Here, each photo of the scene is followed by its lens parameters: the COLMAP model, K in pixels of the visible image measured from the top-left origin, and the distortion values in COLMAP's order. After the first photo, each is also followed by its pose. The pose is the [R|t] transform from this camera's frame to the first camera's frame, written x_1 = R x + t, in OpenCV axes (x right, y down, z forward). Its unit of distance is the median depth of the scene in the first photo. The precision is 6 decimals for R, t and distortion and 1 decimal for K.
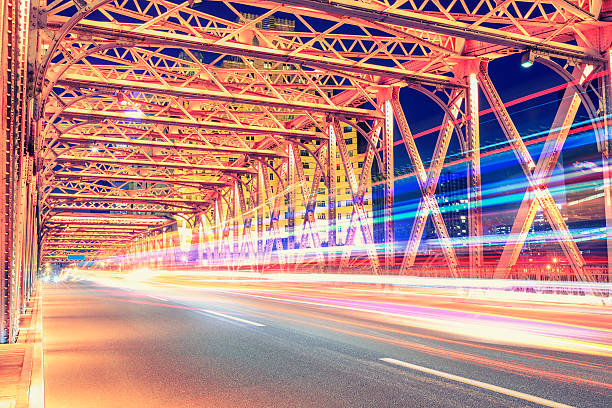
lens RADIAL K [[613.8, 0, 305.0], [0, 613.8, 203.8], [0, 0, 1]] dist [0.020214, 0.000000]
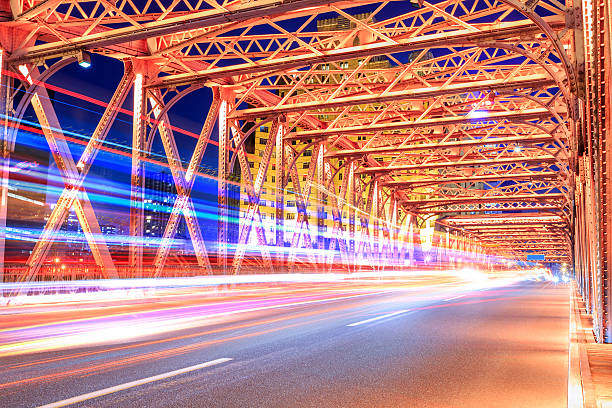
lens RADIAL K [[613.8, 0, 307.3], [0, 613.8, 205.9], [0, 0, 1]] dist [0.020214, 0.000000]
pose [[-0.645246, 0.081066, 0.759661, -0.689885], [-0.083631, 0.980883, -0.175709, 0.162545], [-0.759383, -0.176907, -0.626132, 1.475071]]
